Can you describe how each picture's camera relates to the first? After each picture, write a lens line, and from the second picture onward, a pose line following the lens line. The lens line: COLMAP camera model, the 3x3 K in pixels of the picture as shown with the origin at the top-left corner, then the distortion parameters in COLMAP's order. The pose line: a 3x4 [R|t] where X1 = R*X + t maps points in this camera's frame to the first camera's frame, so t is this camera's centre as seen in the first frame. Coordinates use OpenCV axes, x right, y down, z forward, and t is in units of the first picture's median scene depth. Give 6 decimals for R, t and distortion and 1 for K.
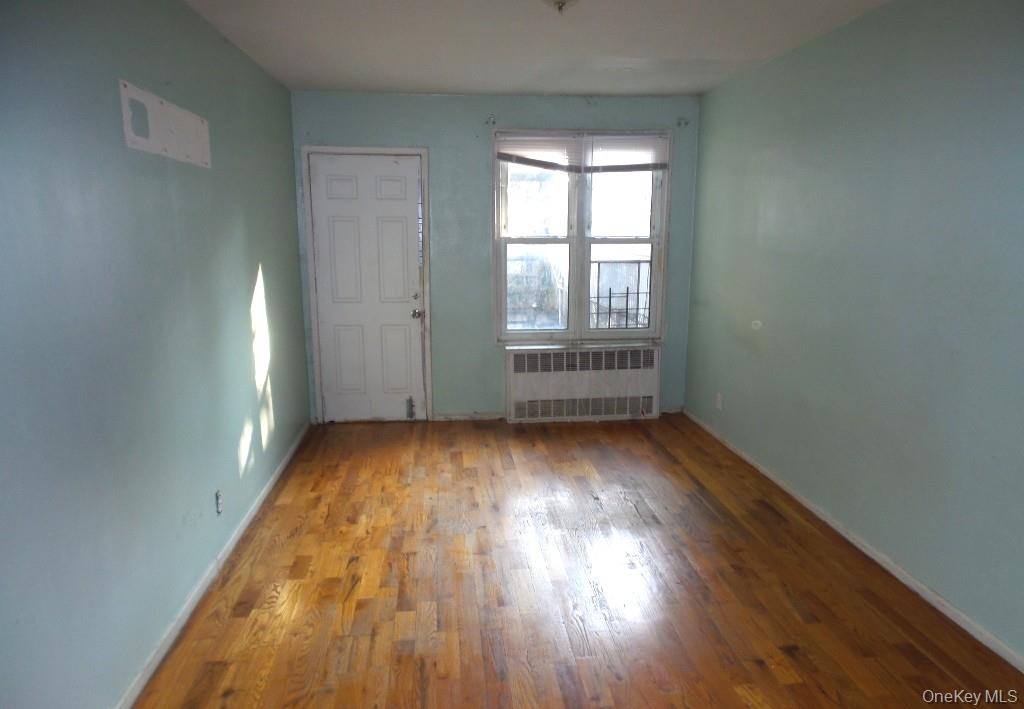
lens RADIAL K [[710.4, 0, 510.2], [0, 710.4, 385.8], [0, 0, 1]] dist [0.005592, 0.003256]
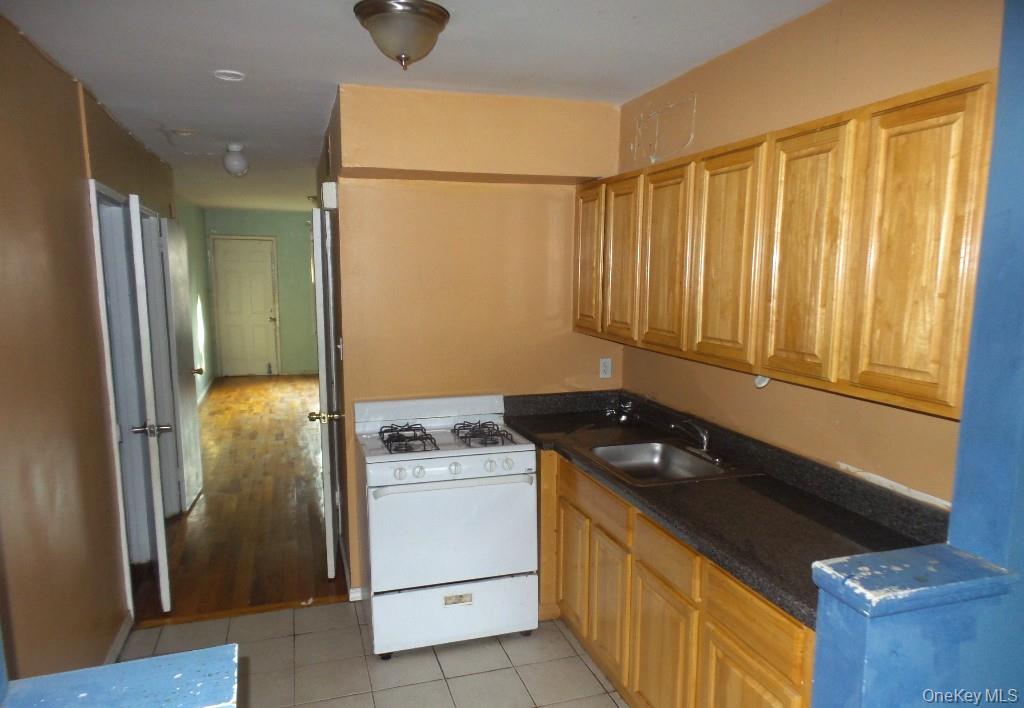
lens RADIAL K [[710.4, 0, 510.2], [0, 710.4, 385.3], [0, 0, 1]] dist [0.005592, 0.003256]
pose [[0.979307, -0.028956, 0.200298, 0.120930], [0.038872, 0.998196, -0.045750, 0.206458], [-0.198612, 0.052589, 0.978666, -1.098067]]
